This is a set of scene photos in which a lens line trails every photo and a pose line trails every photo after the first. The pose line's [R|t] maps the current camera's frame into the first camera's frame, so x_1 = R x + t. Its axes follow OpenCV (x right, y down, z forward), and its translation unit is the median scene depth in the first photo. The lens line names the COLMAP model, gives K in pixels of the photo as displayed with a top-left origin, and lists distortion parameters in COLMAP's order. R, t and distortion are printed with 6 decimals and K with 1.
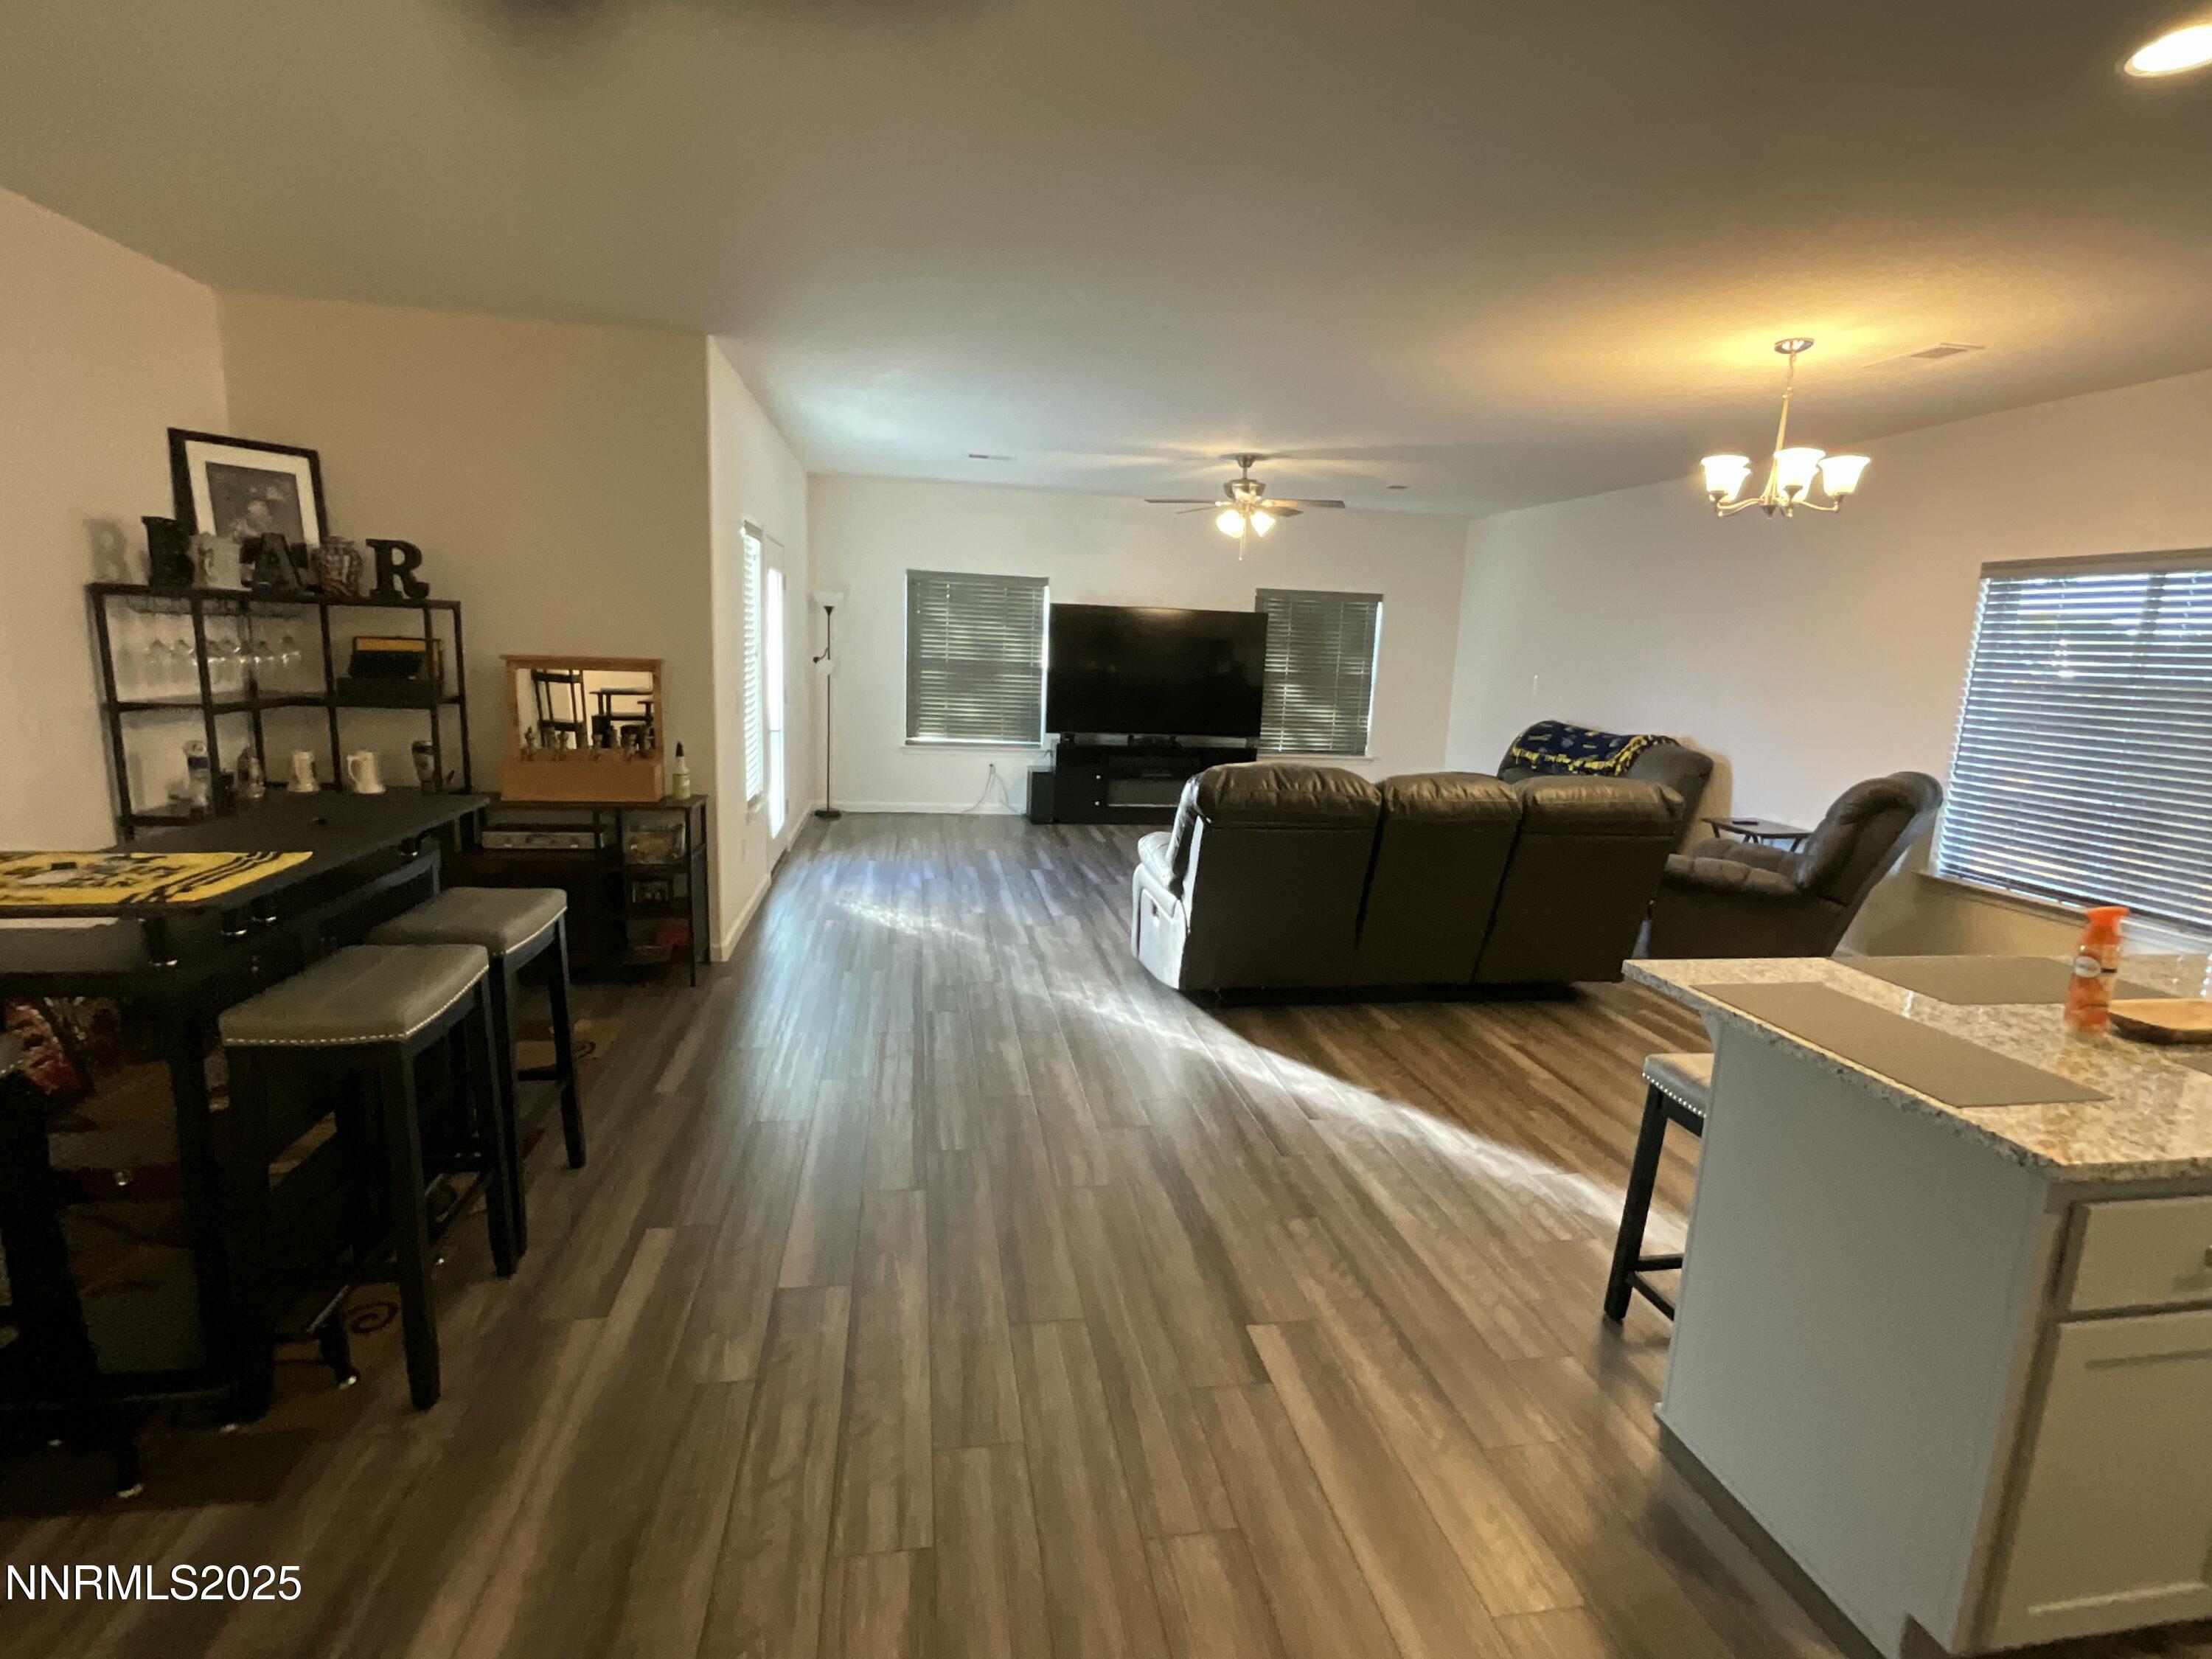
lens RADIAL K [[1030.7, 0, 1106.0], [0, 1030.7, 829.5], [0, 0, 1]] dist [0.000000, 0.000000]
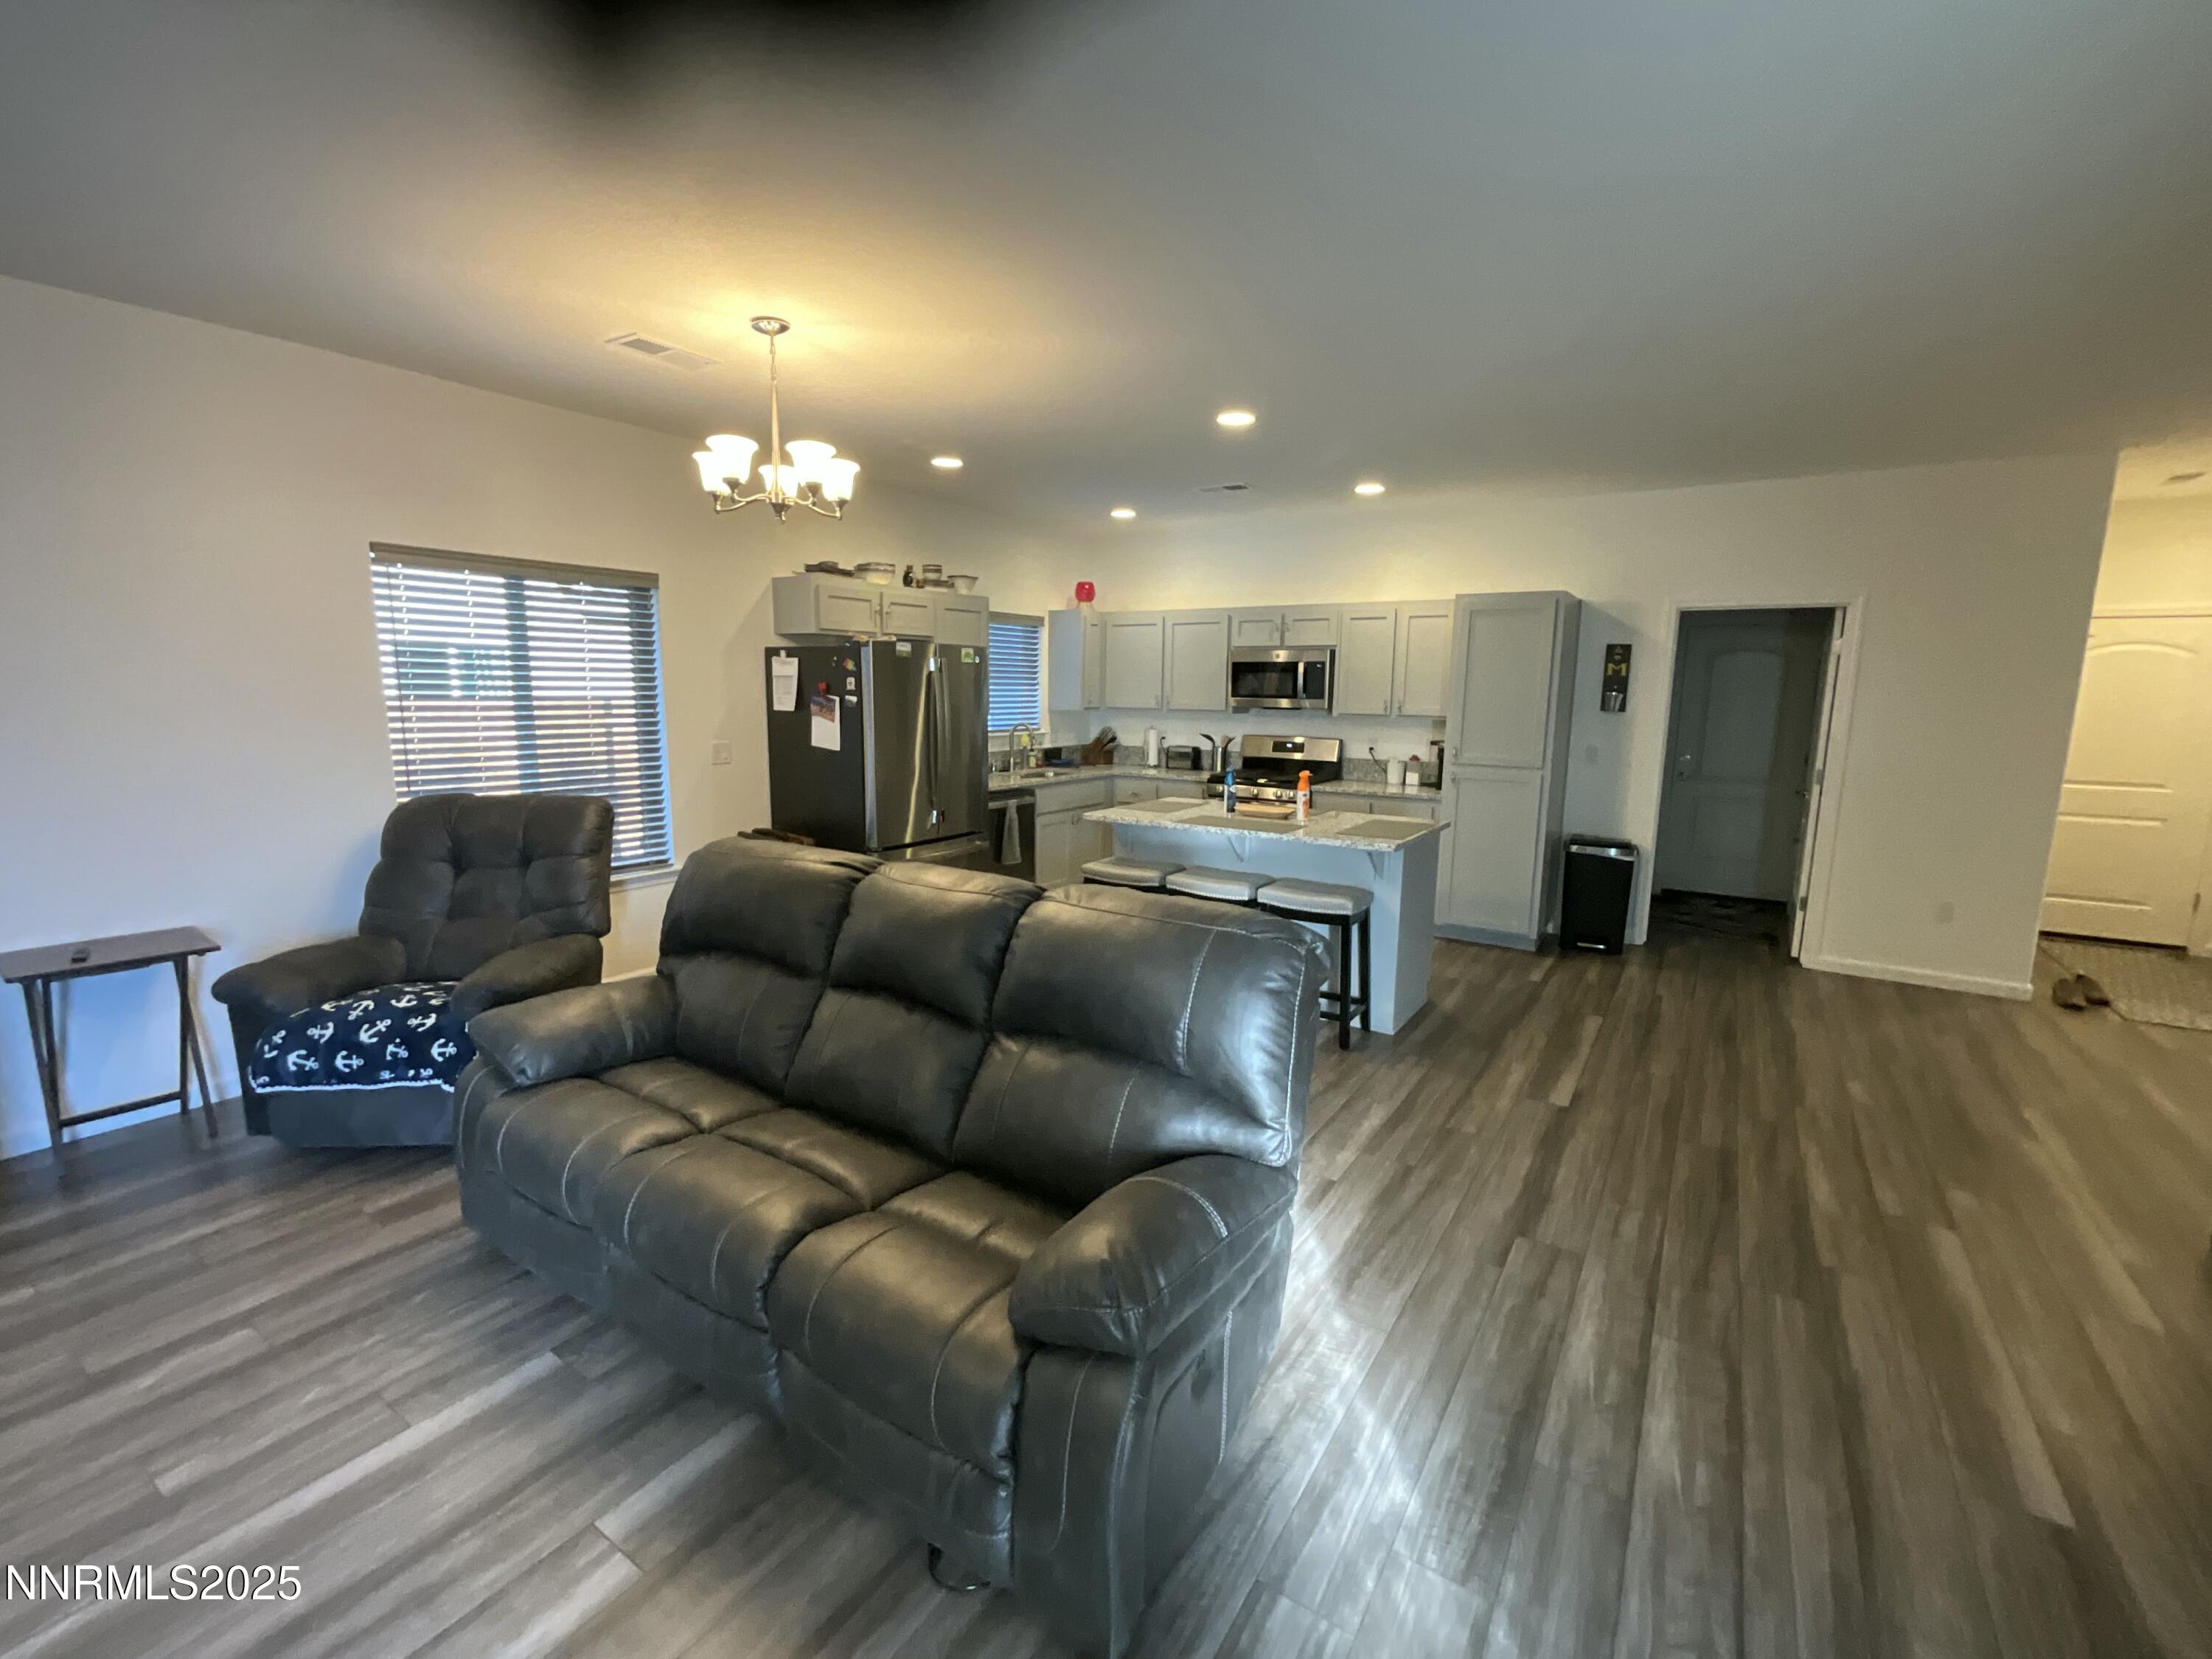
lens RADIAL K [[950.8, 0, 1106.0], [0, 950.8, 829.5], [0, 0, 1]] dist [0.001313, 0.000544]
pose [[-0.728064, -0.151302, 0.668604, -0.181897], [0.078576, 0.950490, 0.300655, -0.299457], [-0.680991, 0.271433, -0.680129, 1.595640]]
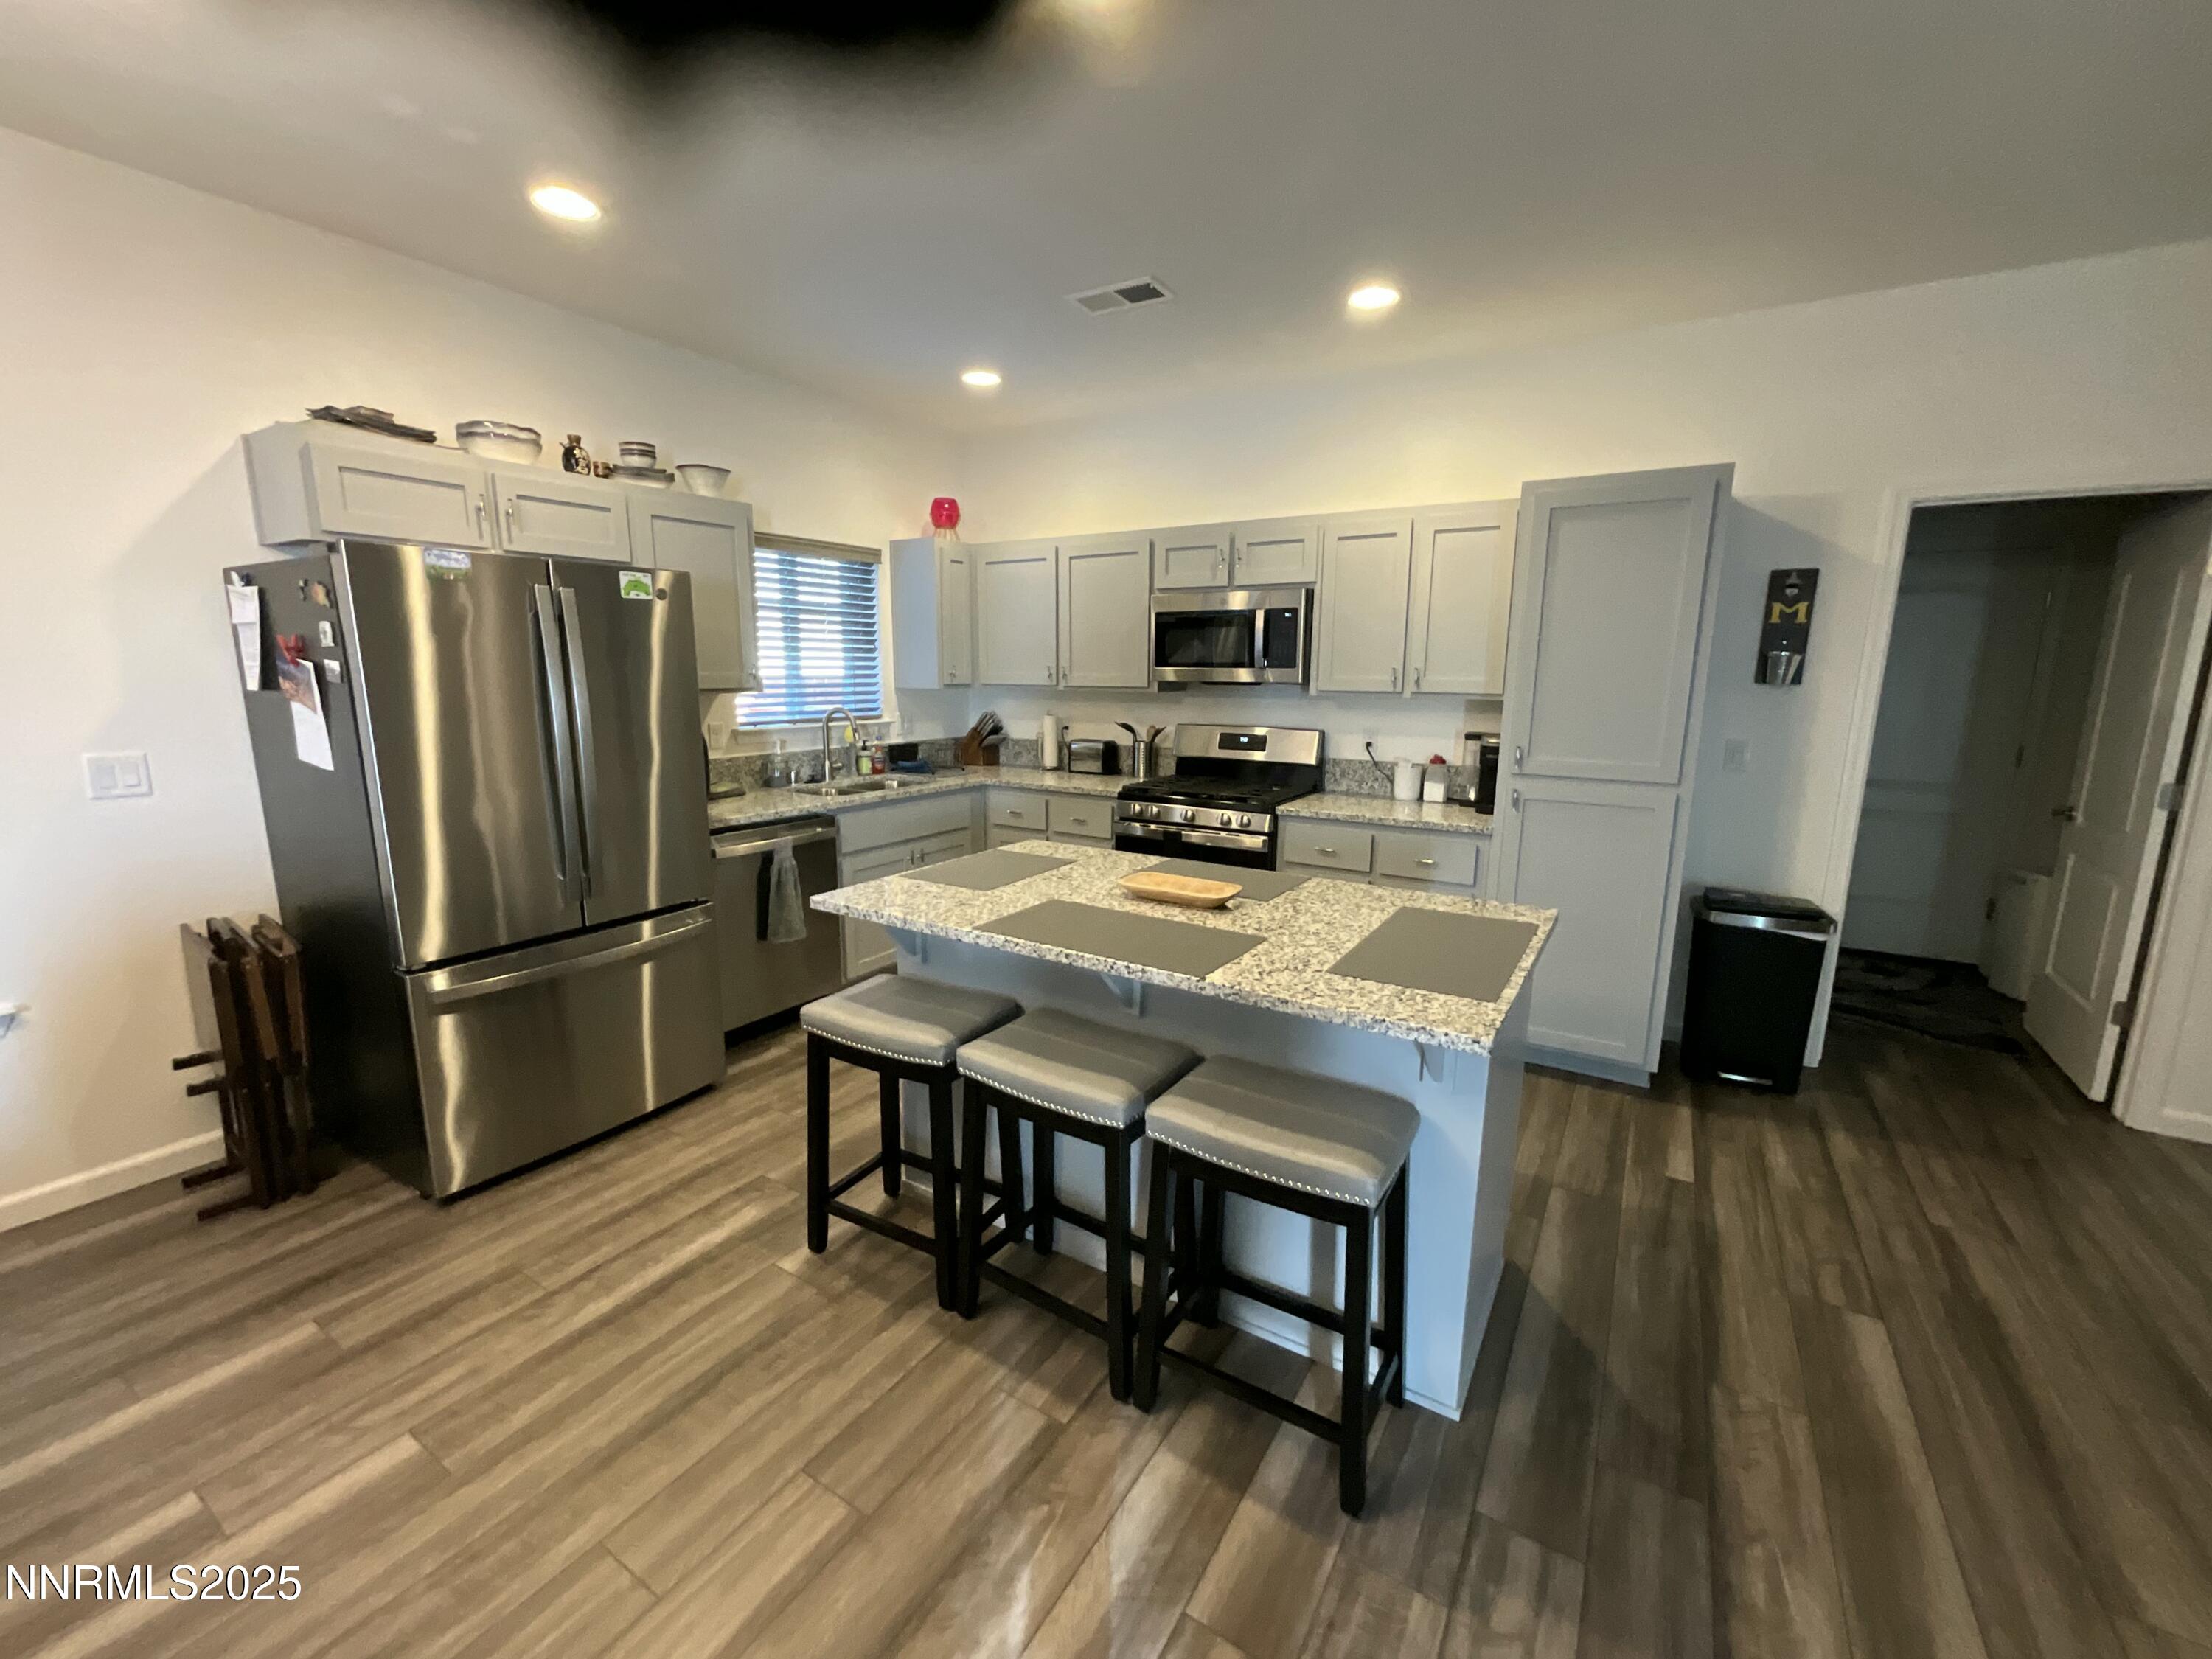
lens RADIAL K [[902.1, 0, 1106.0], [0, 902.1, 829.5], [0, 0, 1]] dist [0.002180, 0.000337]
pose [[-0.742132, -0.163369, 0.650039, 0.192317], [0.081151, 0.940804, 0.329092, -0.152887], [-0.665324, 0.296981, -0.684943, 0.974723]]
